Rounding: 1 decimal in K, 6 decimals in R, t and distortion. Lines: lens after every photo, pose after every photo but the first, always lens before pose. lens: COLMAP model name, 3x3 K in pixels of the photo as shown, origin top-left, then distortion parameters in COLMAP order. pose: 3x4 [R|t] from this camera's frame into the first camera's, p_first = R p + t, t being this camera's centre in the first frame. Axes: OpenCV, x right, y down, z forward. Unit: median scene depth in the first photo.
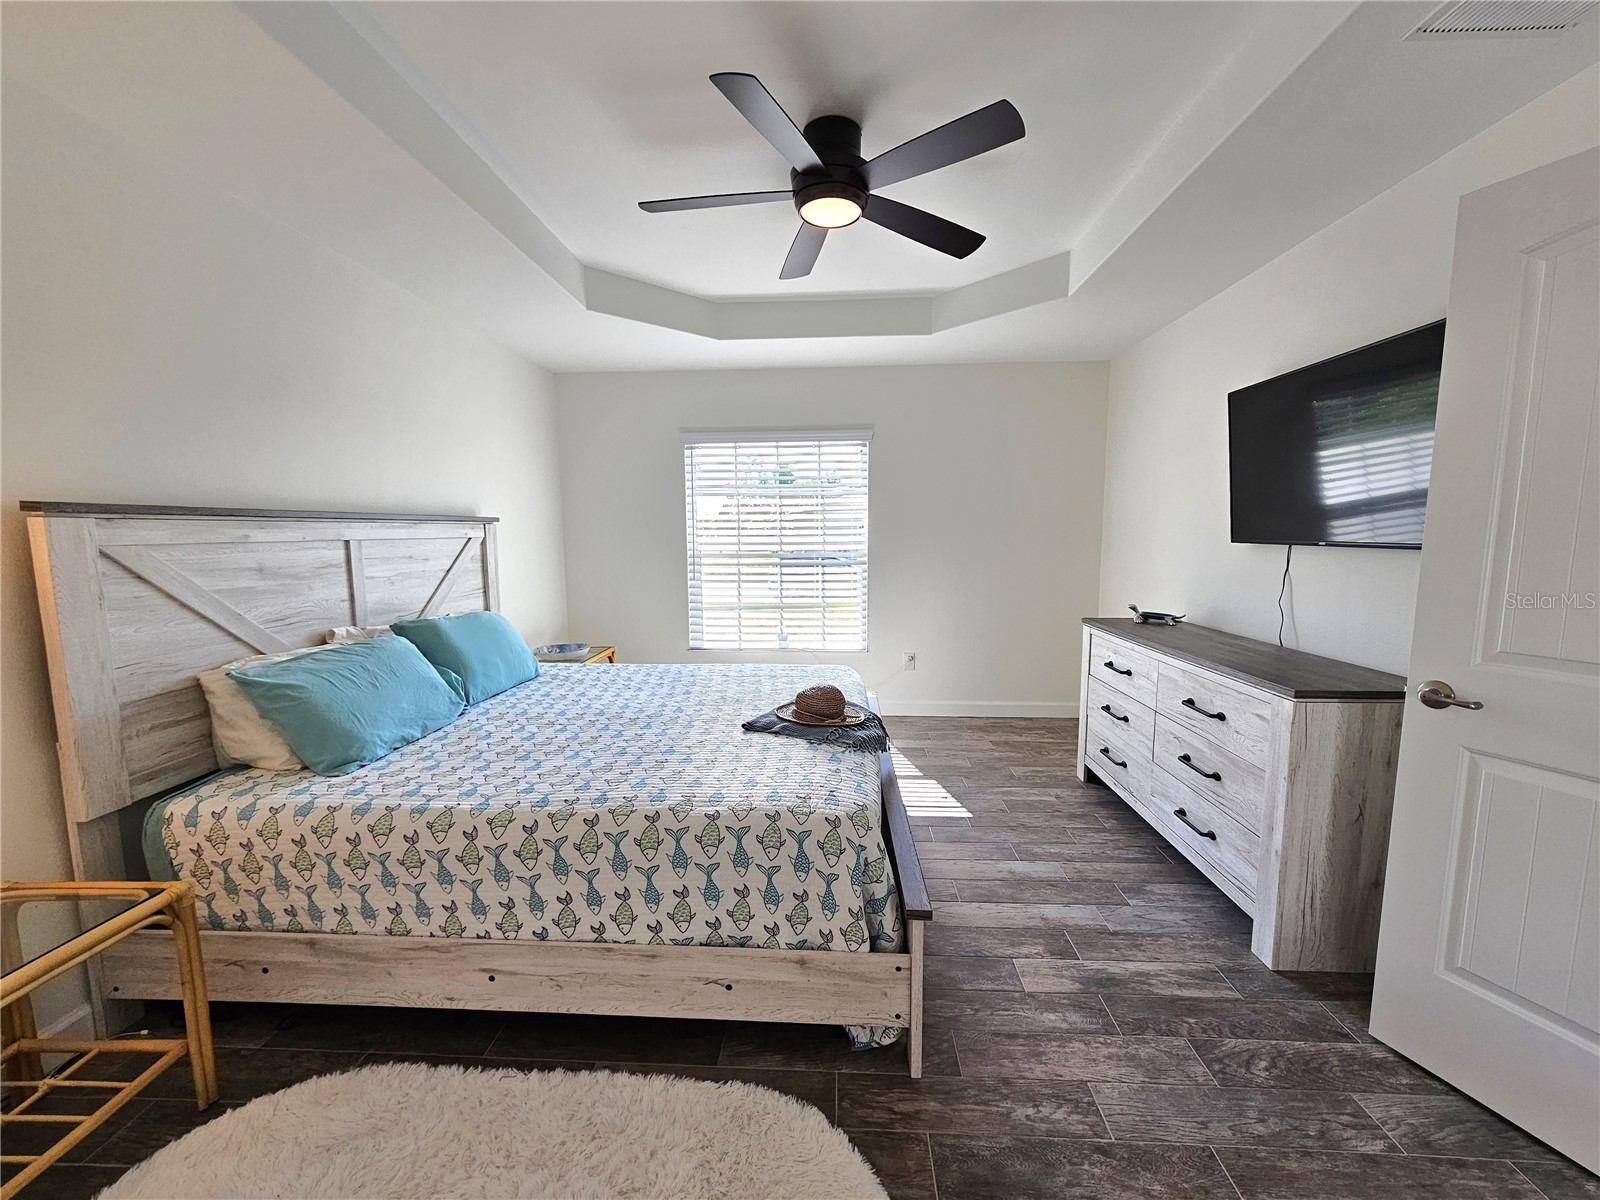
lens RADIAL K [[657.9, 0, 797.9], [0, 657.9, 607.6], [0, 0, 1]] dist [-0.005985, 0.003484]
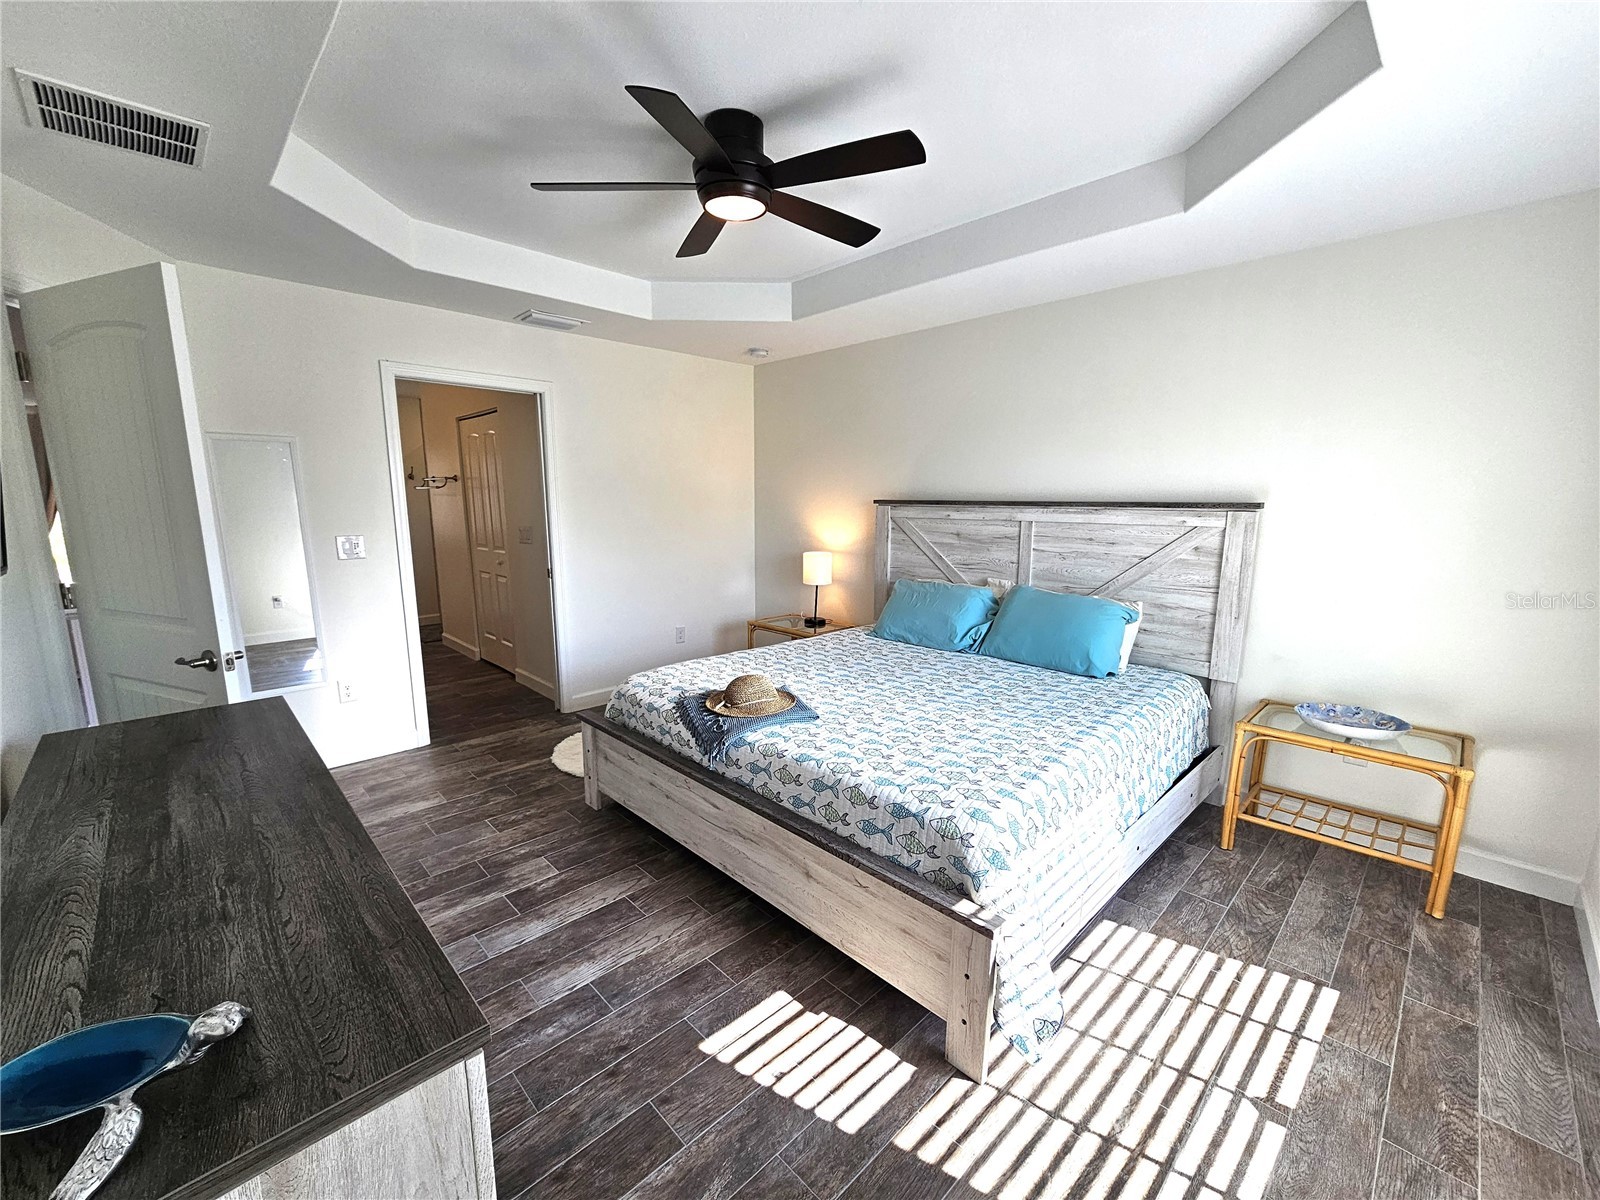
lens RADIAL K [[657.9, 0, 801.7], [0, 657.9, 604.6], [0, 0, 1]] dist [-0.005985, 0.003484]
pose [[-0.672467, 0.127586, -0.729048, 0.885498], [-0.085109, 0.965165, 0.247411, -0.309959], [0.735218, 0.228424, -0.638183, 2.074772]]
